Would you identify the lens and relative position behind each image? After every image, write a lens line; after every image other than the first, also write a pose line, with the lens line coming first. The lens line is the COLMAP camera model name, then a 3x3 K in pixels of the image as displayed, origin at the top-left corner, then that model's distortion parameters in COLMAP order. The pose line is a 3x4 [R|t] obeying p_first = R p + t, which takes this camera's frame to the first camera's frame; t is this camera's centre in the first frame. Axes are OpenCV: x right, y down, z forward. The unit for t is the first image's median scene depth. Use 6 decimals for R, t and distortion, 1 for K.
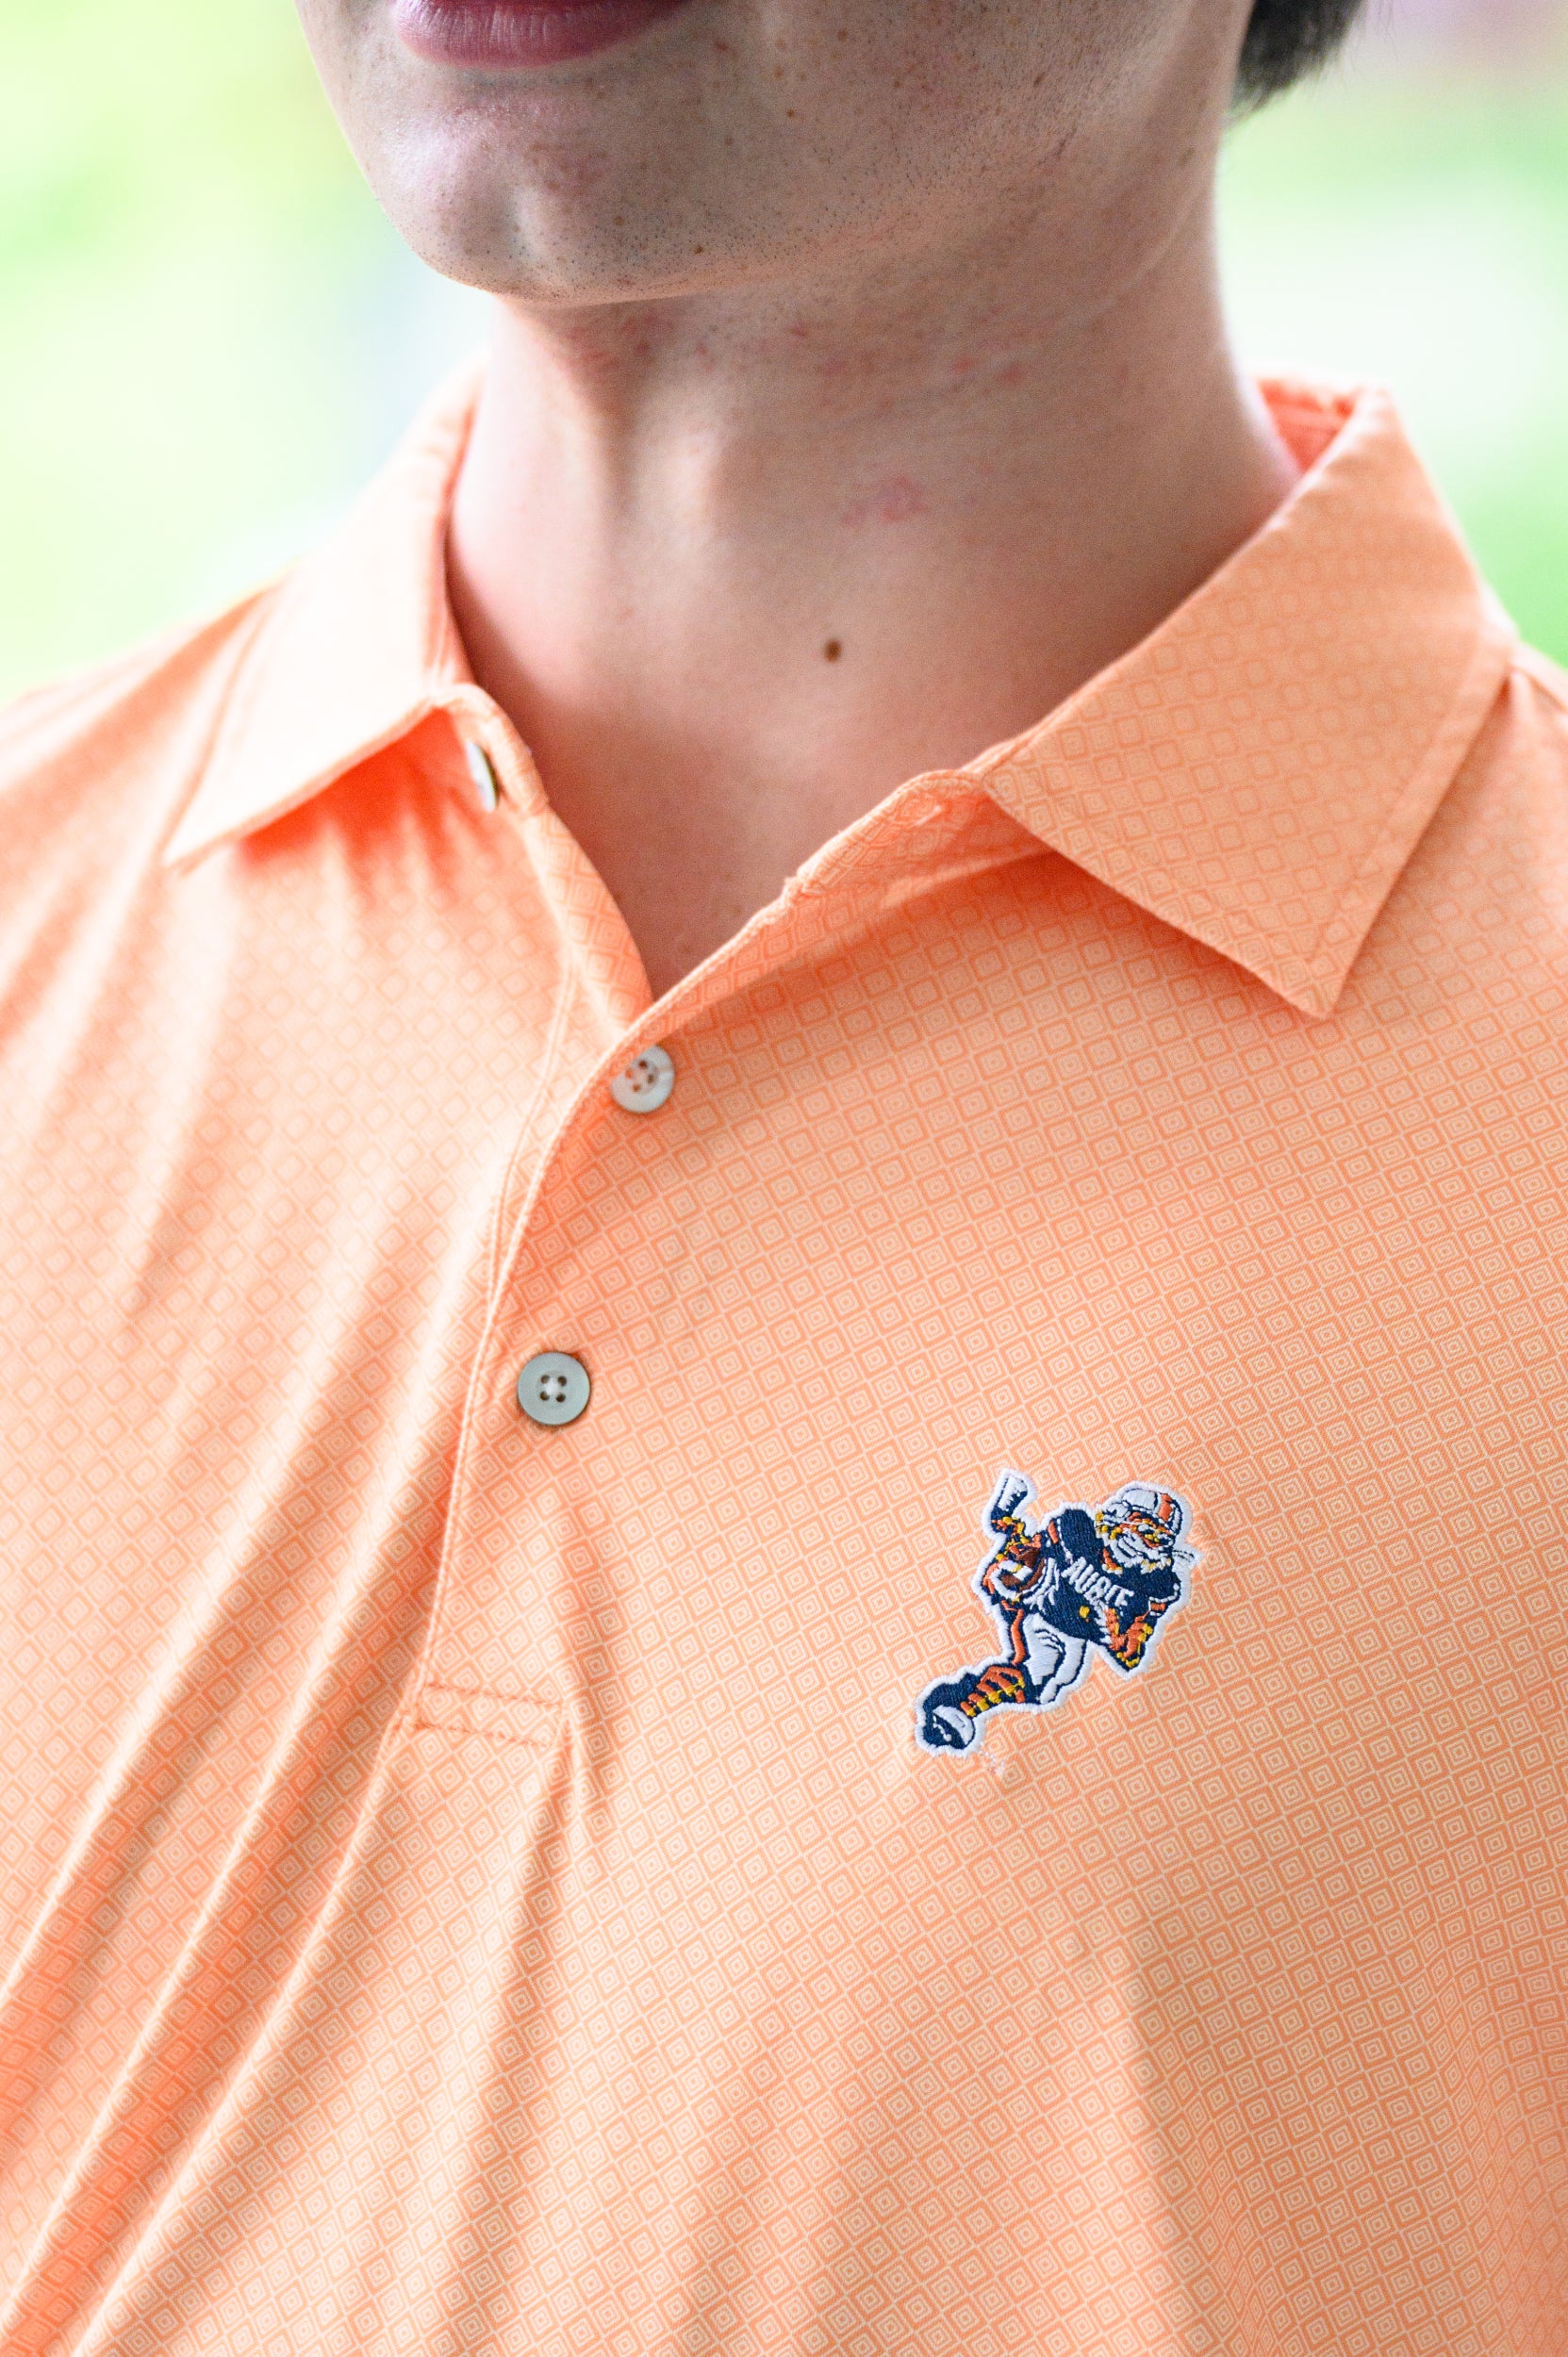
lens RADIAL K [[4132.6, 0, 784.0], [0, 4132.6, 1178.5], [0, 0, 1]] dist [0.217985, -0.045036]
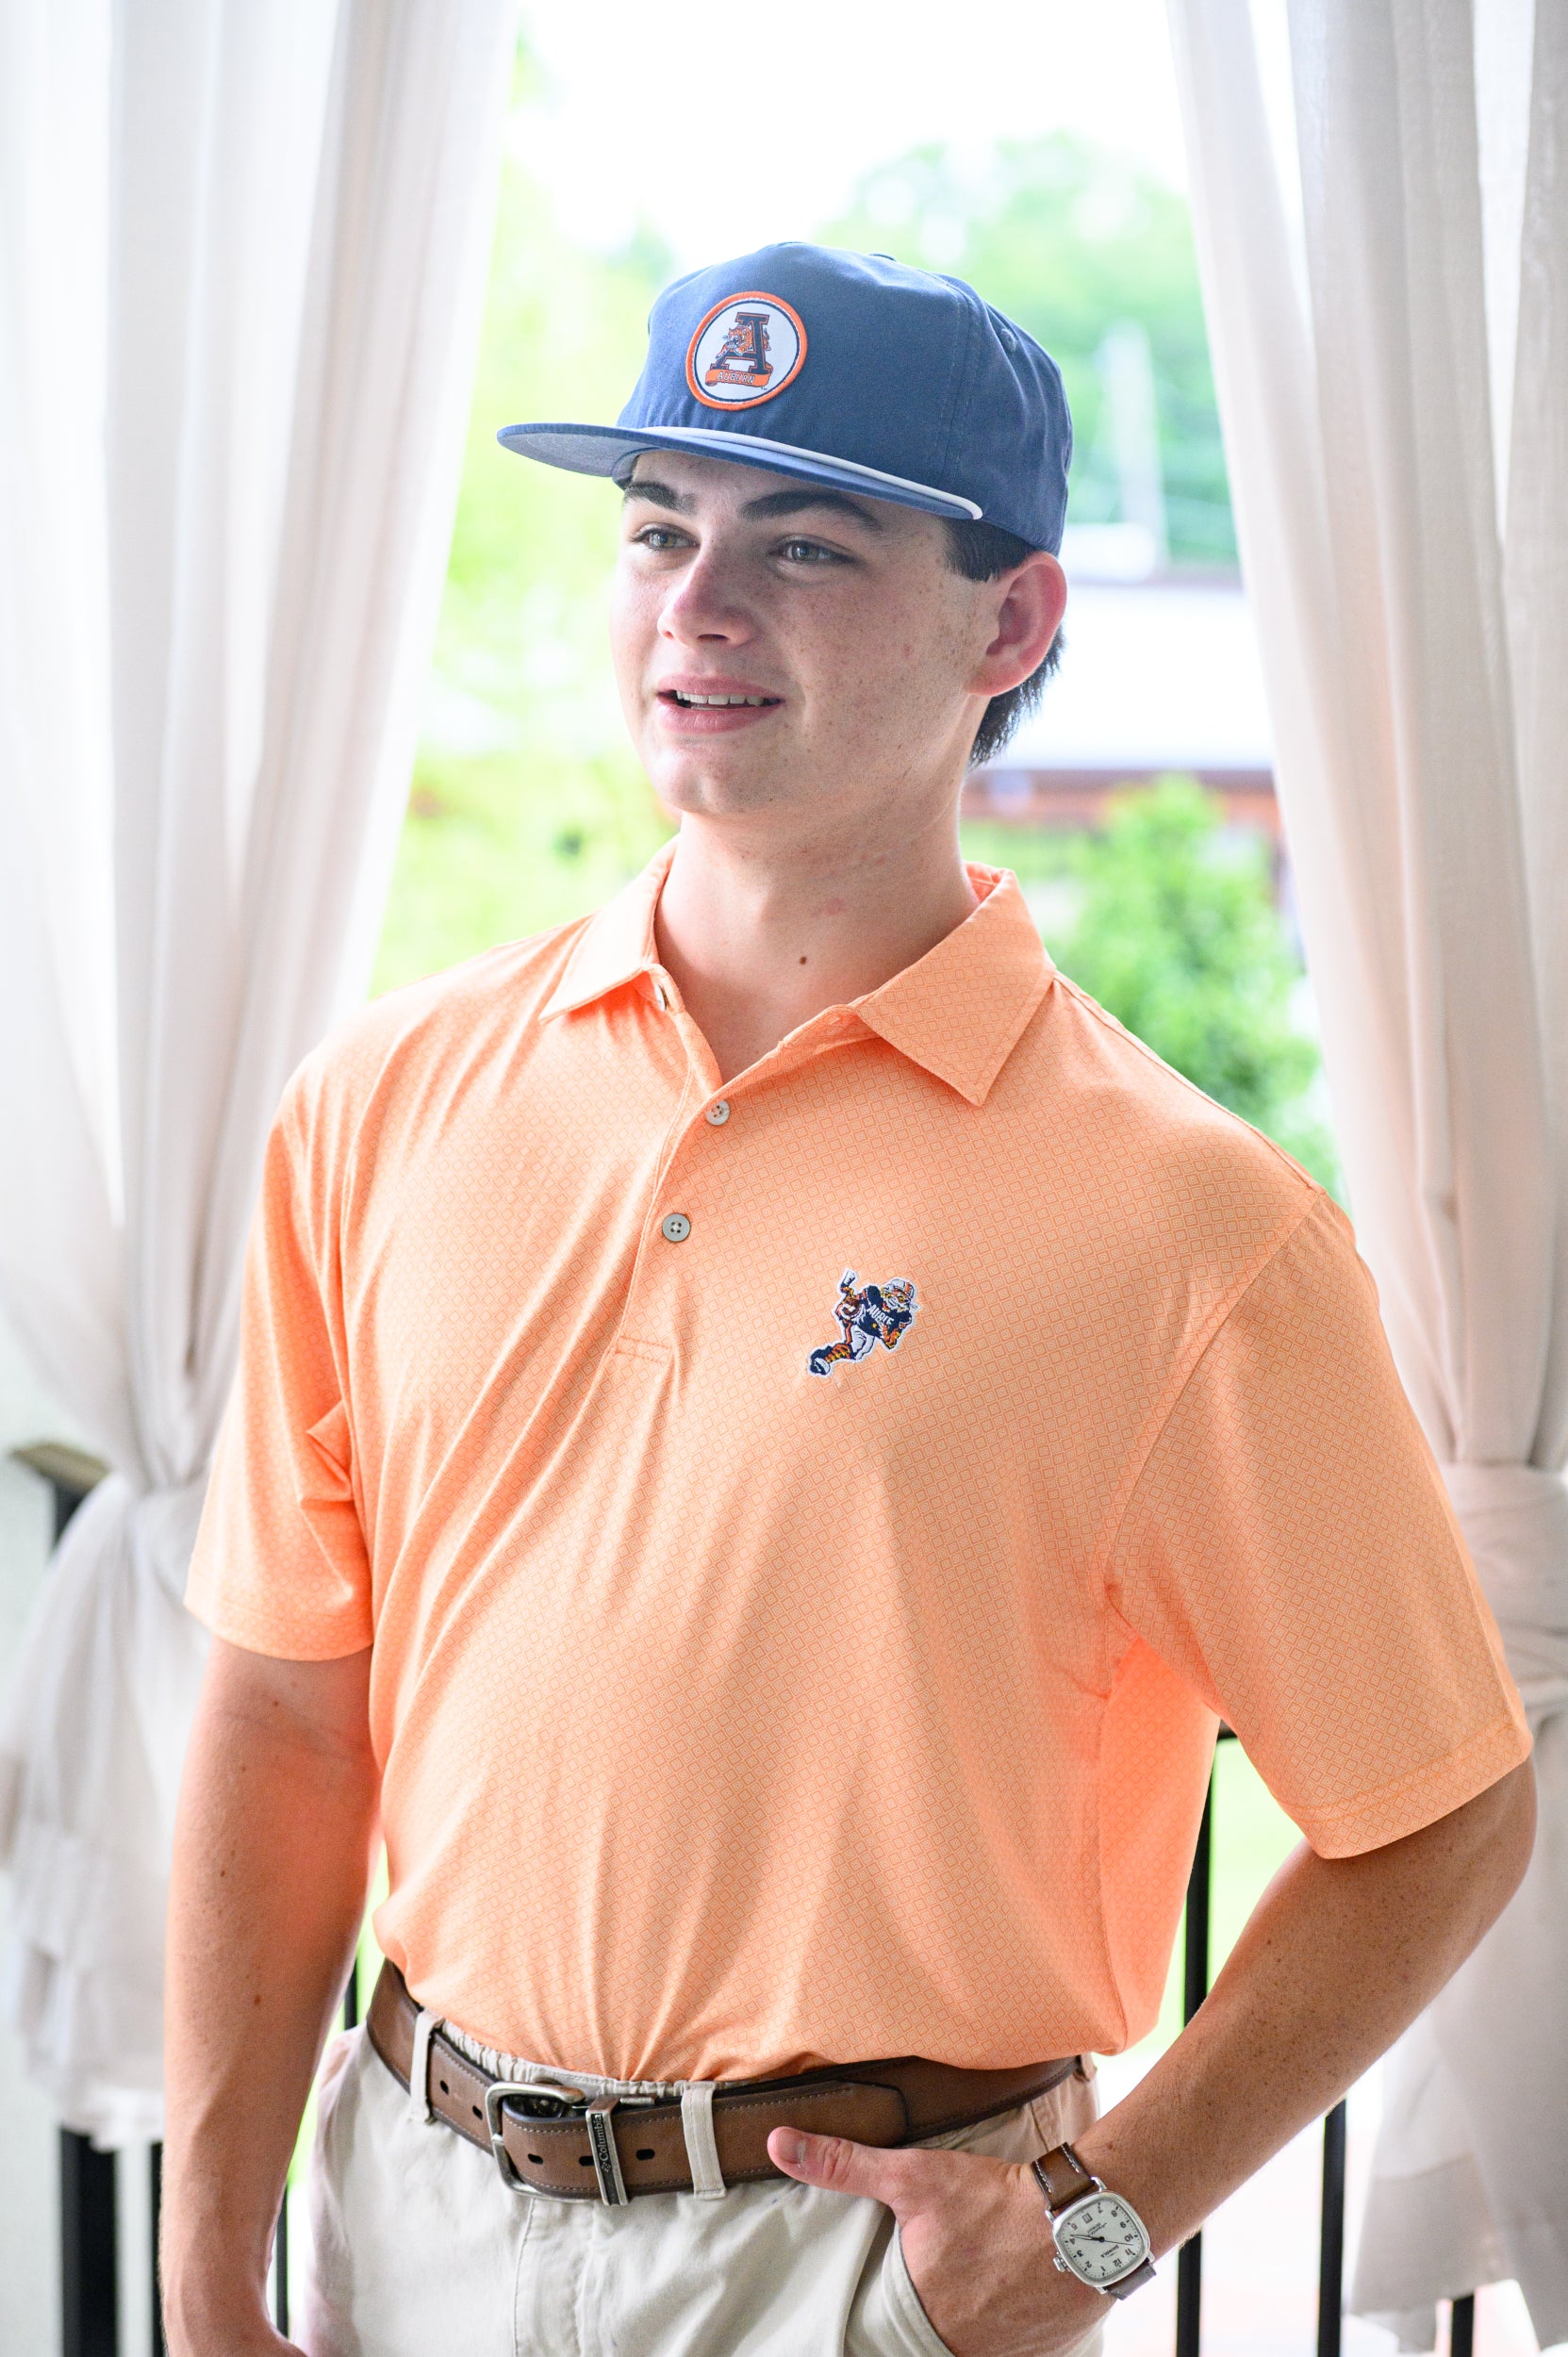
lens RADIAL K [[4132.6, 0, 784.0], [0, 4132.6, 1178.5], [0, 0, 1]] dist [0.217985, -0.045036]
pose [[0.997827, 0.063664, 0.016964, -0.034152], [-0.061201, 0.990984, -0.119189, 0.325849], [-0.024399, 0.117892, 0.992727, -1.586000]]
